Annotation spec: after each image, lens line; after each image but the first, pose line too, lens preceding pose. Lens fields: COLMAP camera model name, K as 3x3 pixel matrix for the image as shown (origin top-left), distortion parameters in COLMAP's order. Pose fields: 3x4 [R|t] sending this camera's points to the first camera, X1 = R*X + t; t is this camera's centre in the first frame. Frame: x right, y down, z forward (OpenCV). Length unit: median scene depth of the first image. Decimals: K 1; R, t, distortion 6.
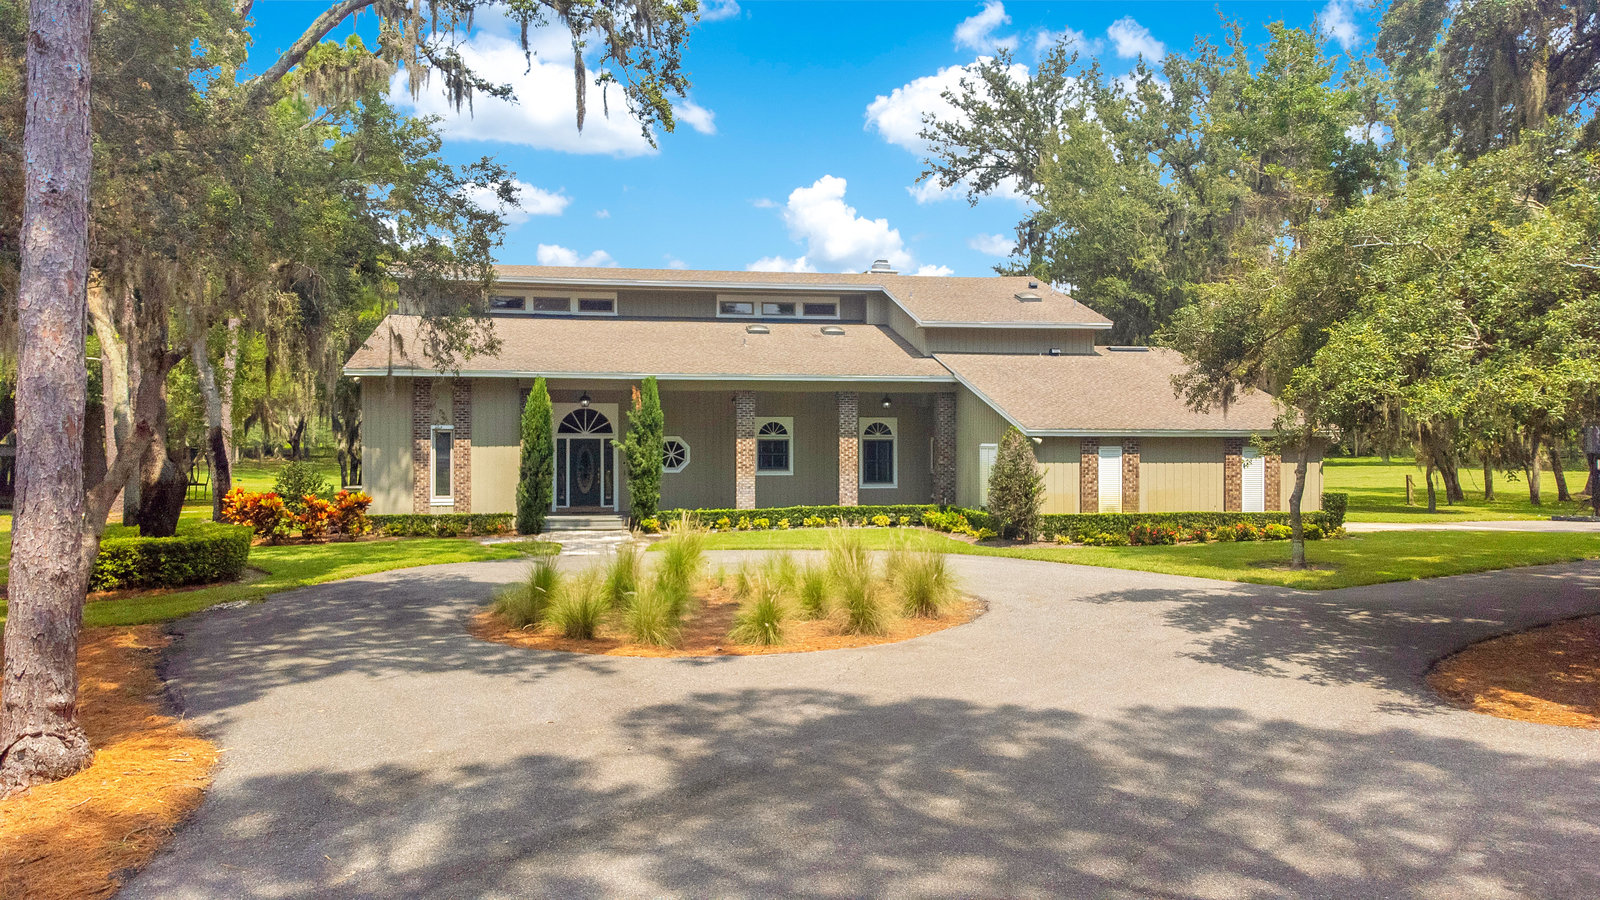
lens RADIAL K [[1195.4, 0, 795.5], [0, 1195.4, 447.1], [0, 0, 1]] dist [0.041853, 0.003181]
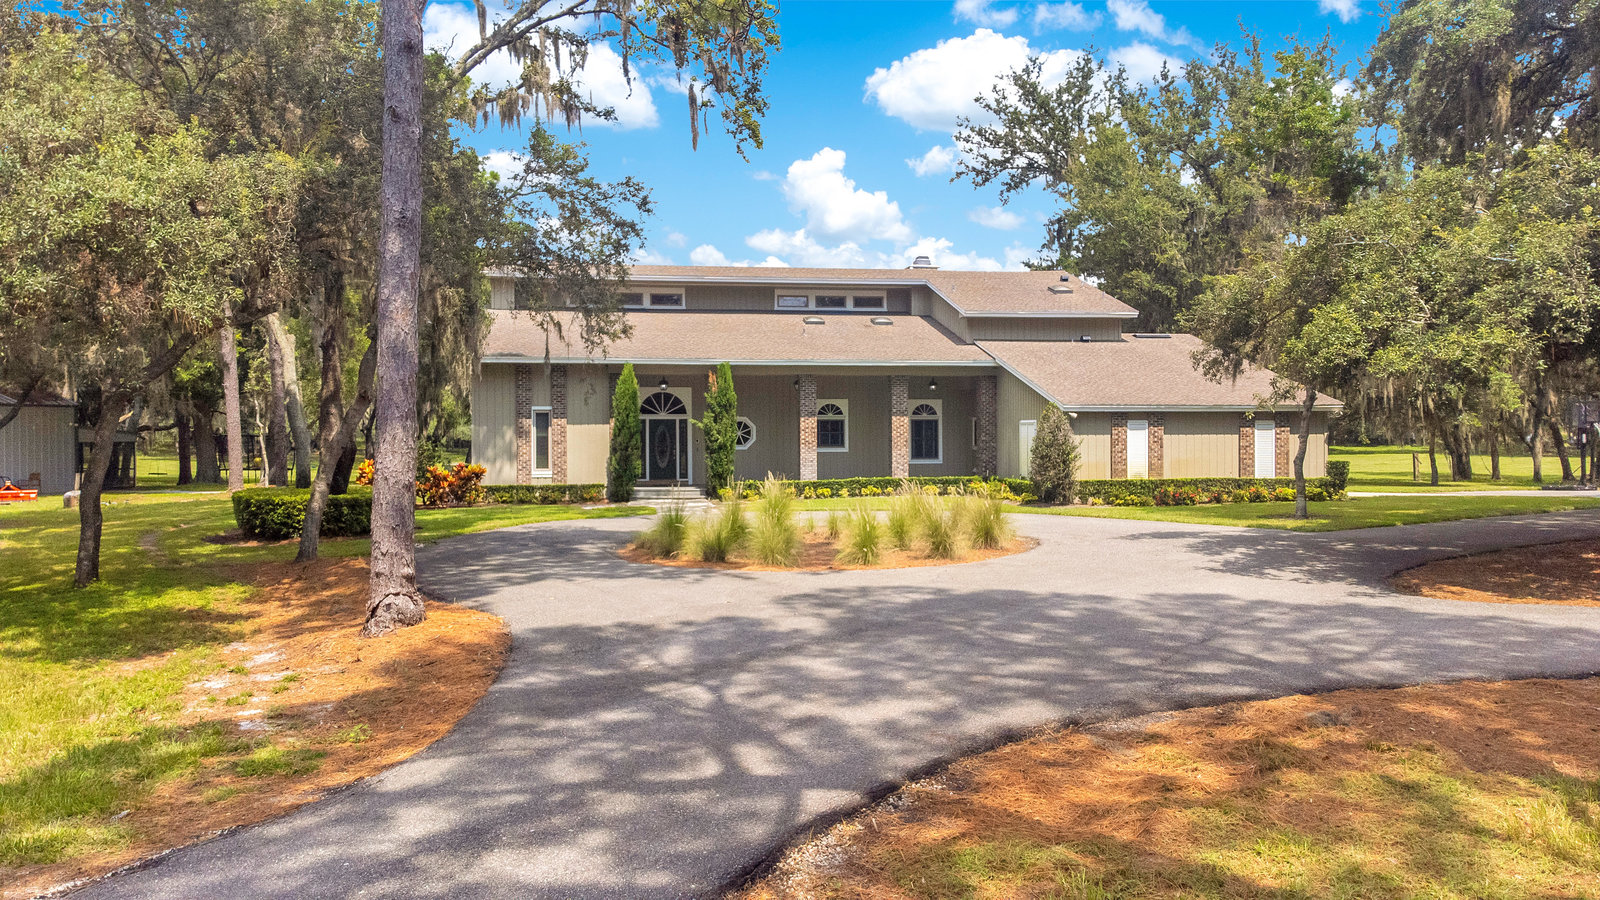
lens RADIAL K [[1172.4, 0, 800.0], [0, 1172.4, 450.0], [0, 0, 1]] dist [0.033881, -0.002363]
pose [[0.999813, -0.004218, -0.018894, -0.032332], [0.004382, 0.999953, 0.008640, 0.015263], [0.018857, -0.008721, 0.999784, -0.106381]]
